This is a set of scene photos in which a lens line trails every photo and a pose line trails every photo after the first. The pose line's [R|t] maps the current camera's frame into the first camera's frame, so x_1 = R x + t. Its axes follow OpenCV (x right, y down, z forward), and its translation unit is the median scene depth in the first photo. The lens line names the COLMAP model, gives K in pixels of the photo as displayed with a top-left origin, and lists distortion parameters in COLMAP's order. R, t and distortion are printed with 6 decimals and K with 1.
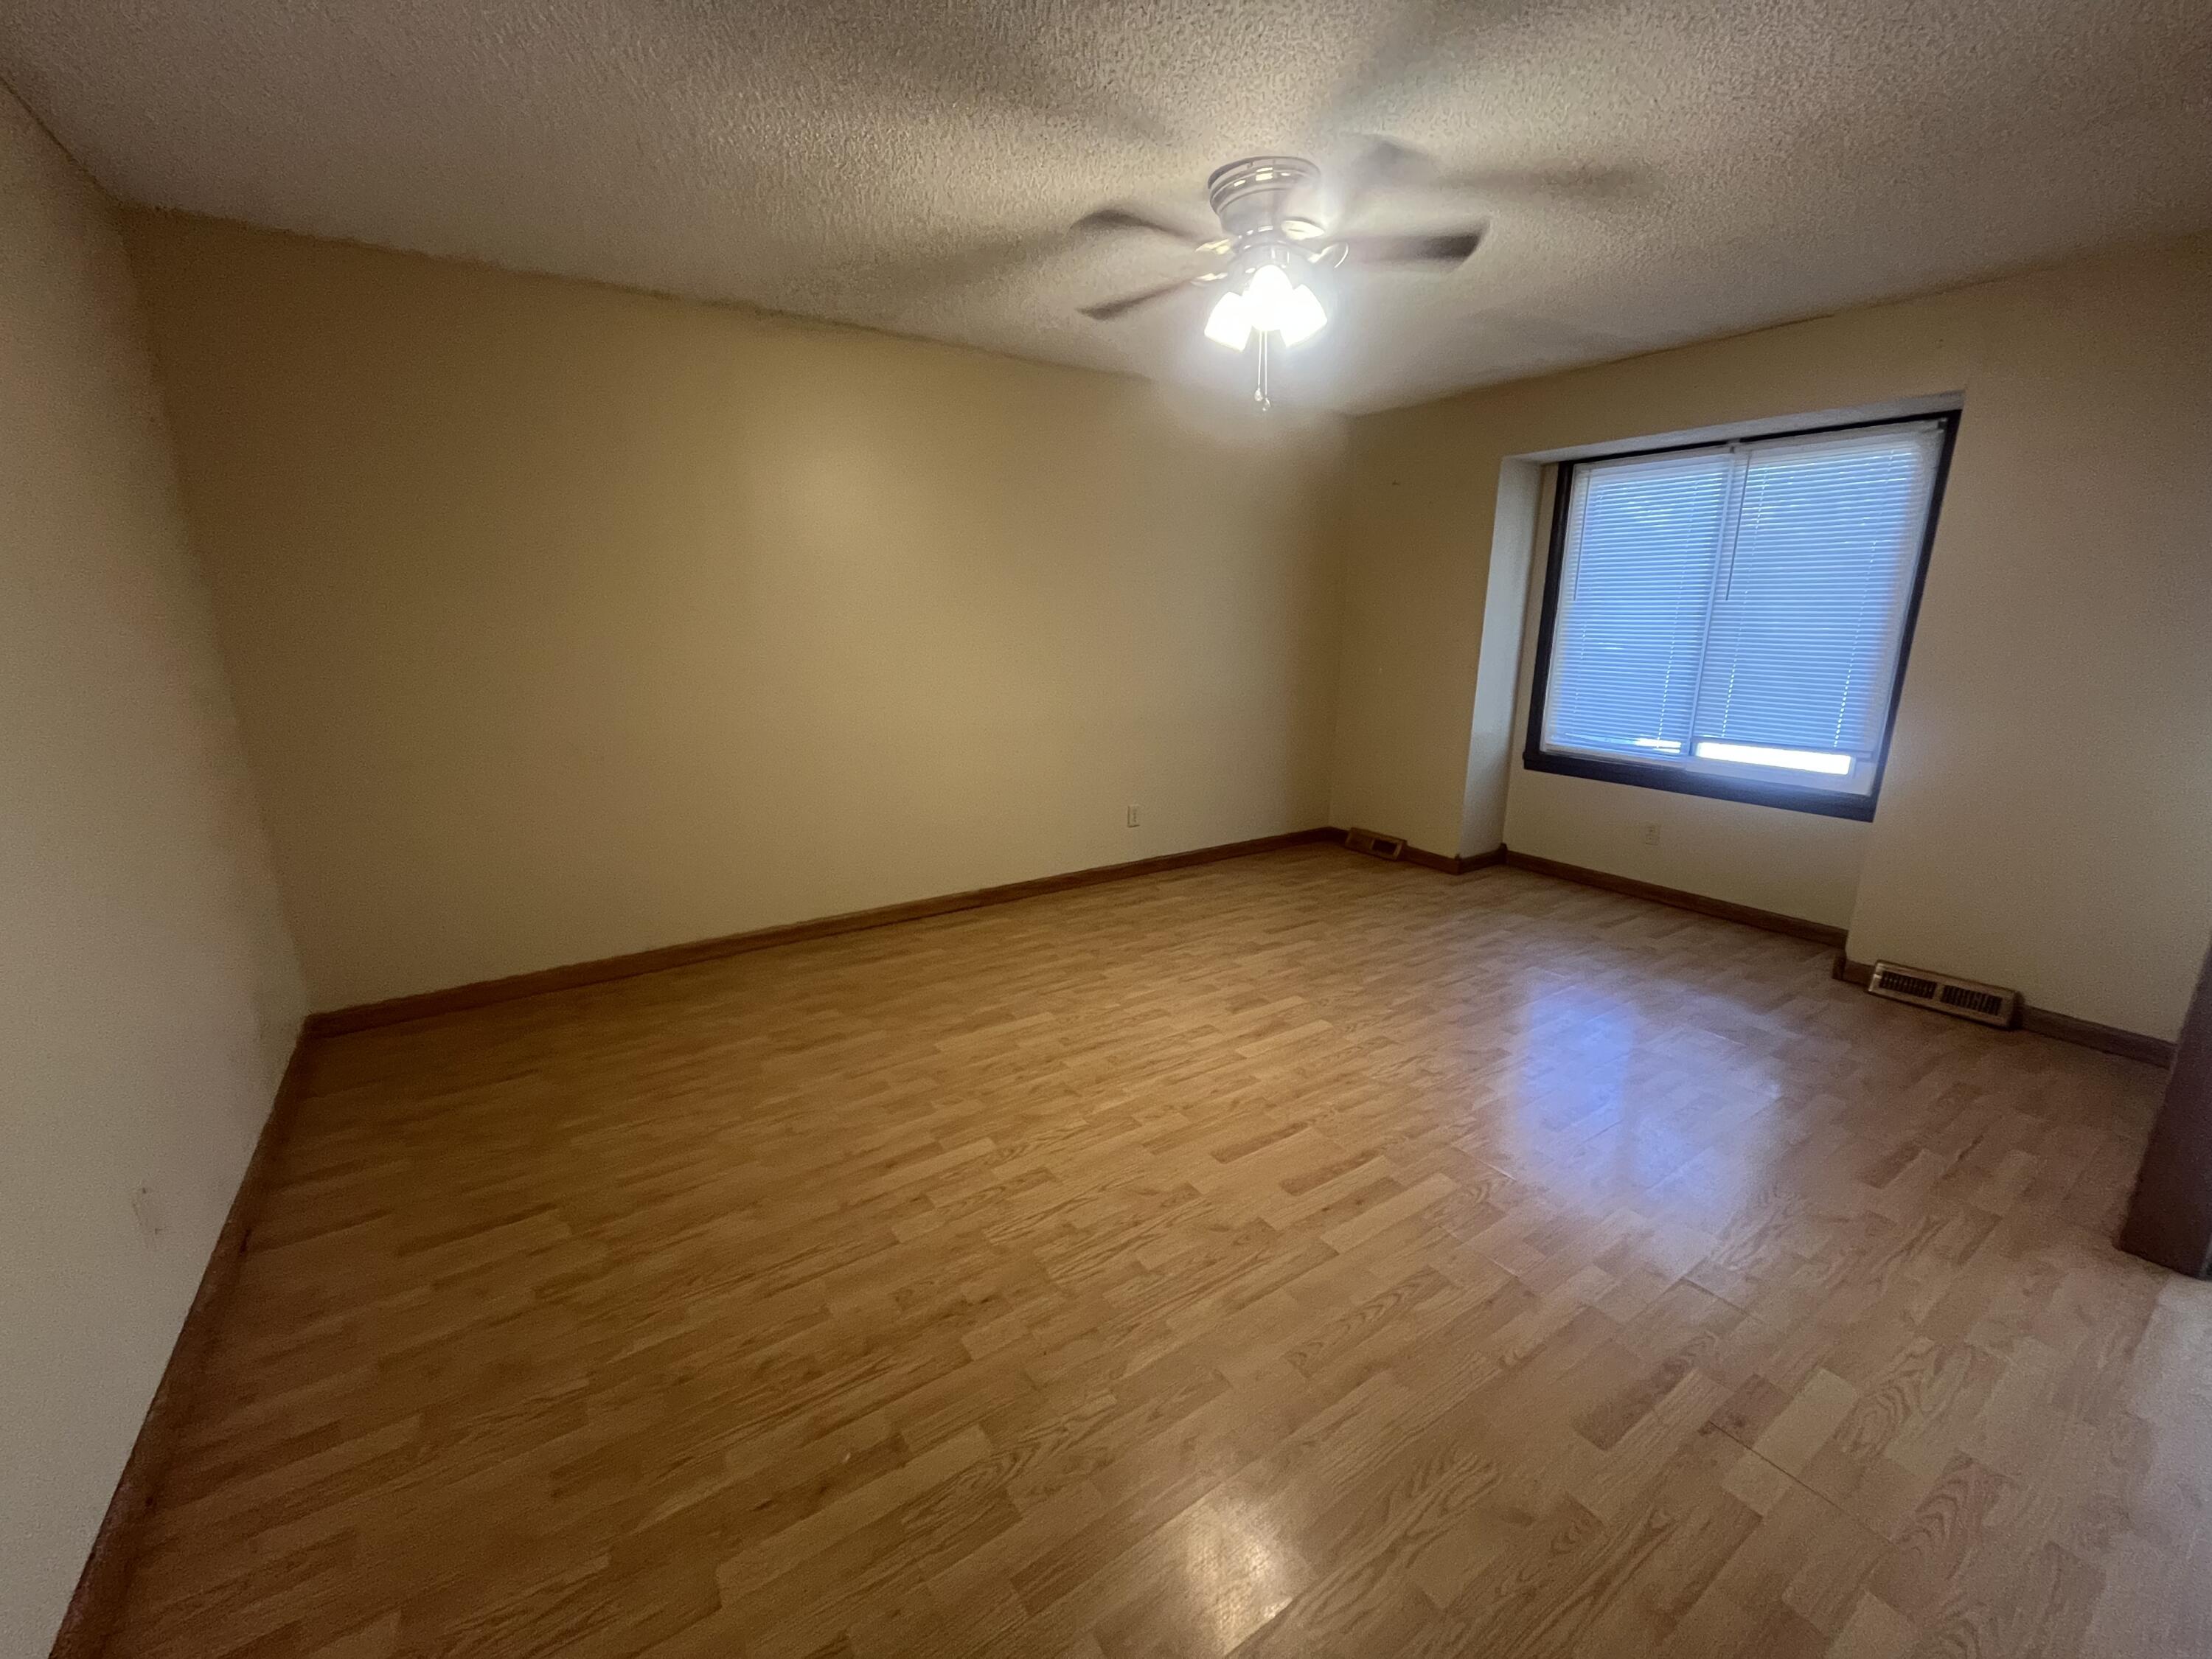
lens RADIAL K [[900.9, 0, 1104.4], [0, 900.9, 829.6], [0, 0, 1]] dist [0.000737, -0.000702]
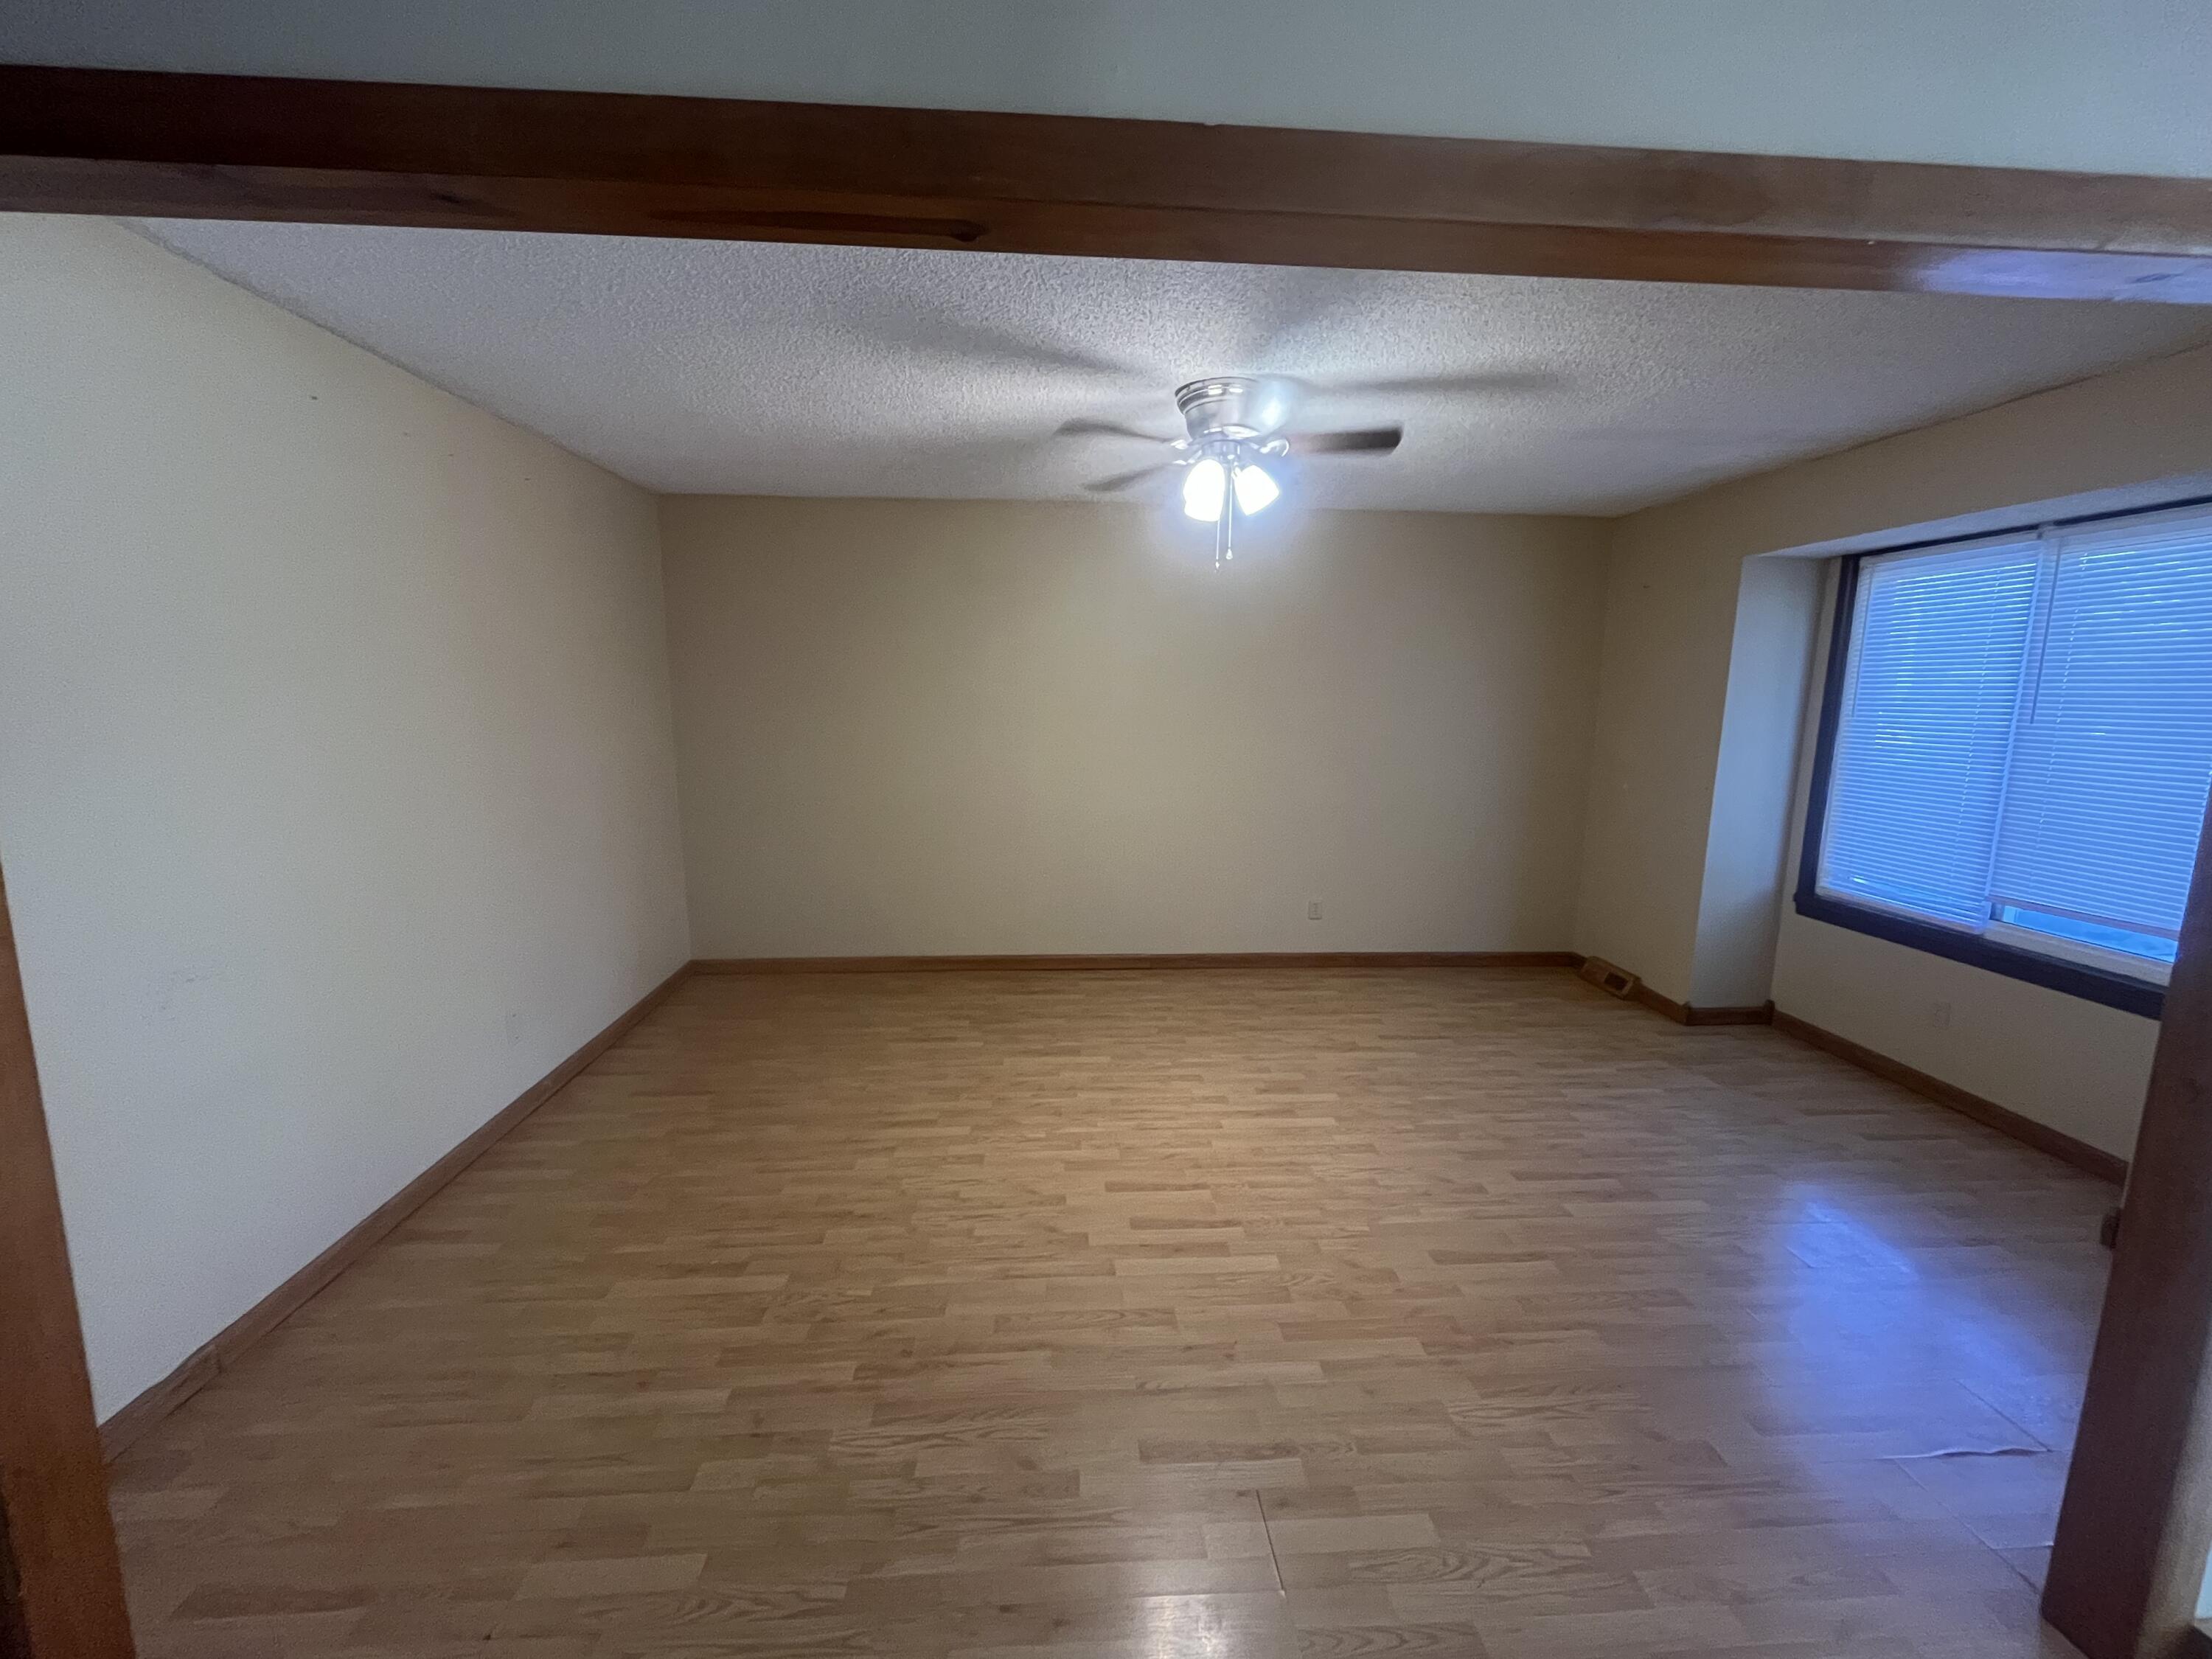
lens RADIAL K [[900.9, 0, 1102.3], [0, 900.9, 829.7], [0, 0, 1]] dist [0.000737, -0.000702]
pose [[0.866248, 0.082840, -0.492698, 0.414249], [-0.127339, 0.990197, -0.057397, -0.019313], [0.483114, 0.112460, 0.868305, -0.051572]]
